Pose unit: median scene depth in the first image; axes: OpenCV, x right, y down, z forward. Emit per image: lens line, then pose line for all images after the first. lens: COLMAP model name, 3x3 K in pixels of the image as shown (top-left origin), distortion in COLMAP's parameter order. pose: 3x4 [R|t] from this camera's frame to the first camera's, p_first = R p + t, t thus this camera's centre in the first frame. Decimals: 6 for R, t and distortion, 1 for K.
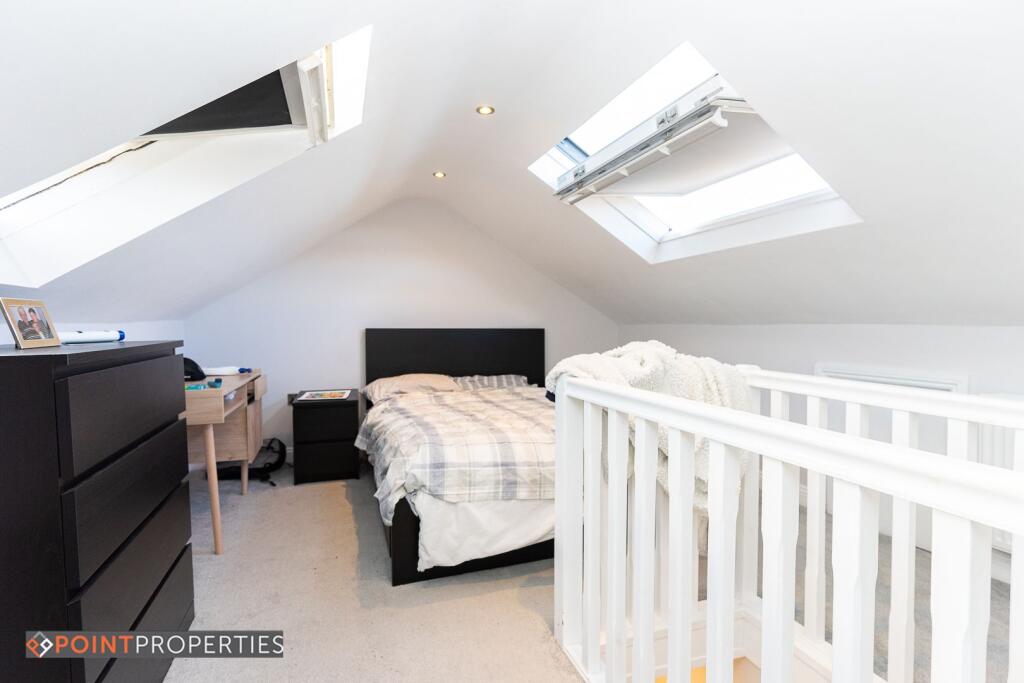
lens RADIAL K [[481.9, 0, 512.0], [0, 481.9, 341.5], [0, 0, 1]] dist [-0.000061, 0.000008]
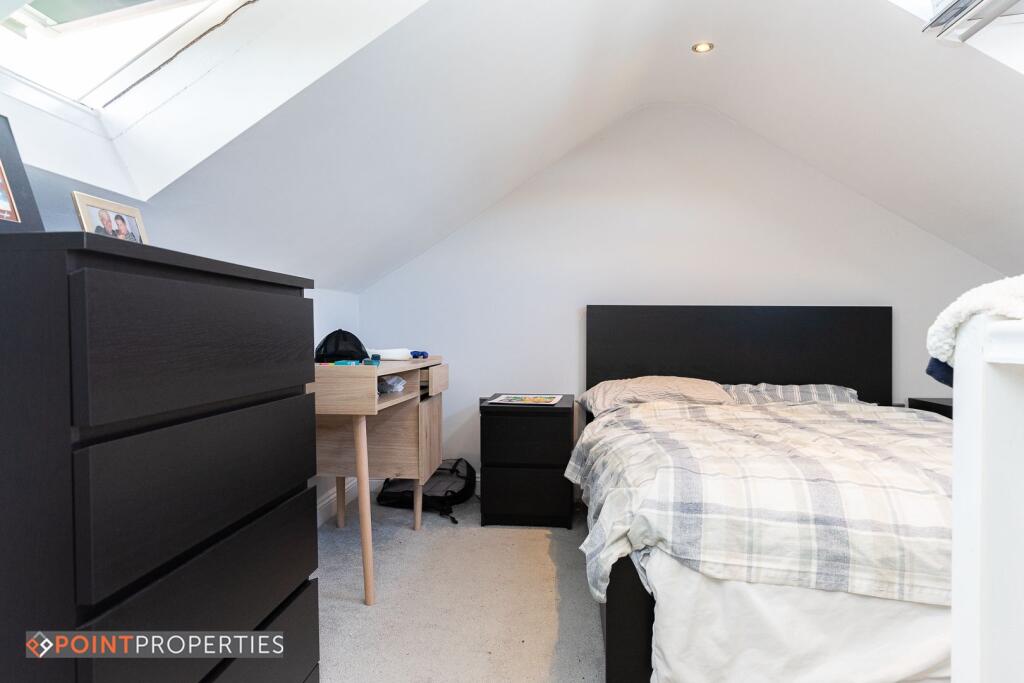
lens RADIAL K [[679.4, 0, 512.0], [0, 679.4, 341.5], [0, 0, 1]] dist [0.002102, 0.001643]
pose [[0.910610, 0.007407, -0.413200, -0.015976], [-0.017593, 0.999628, -0.020853, 0.074663], [0.412892, 0.026259, 0.910402, 0.174349]]
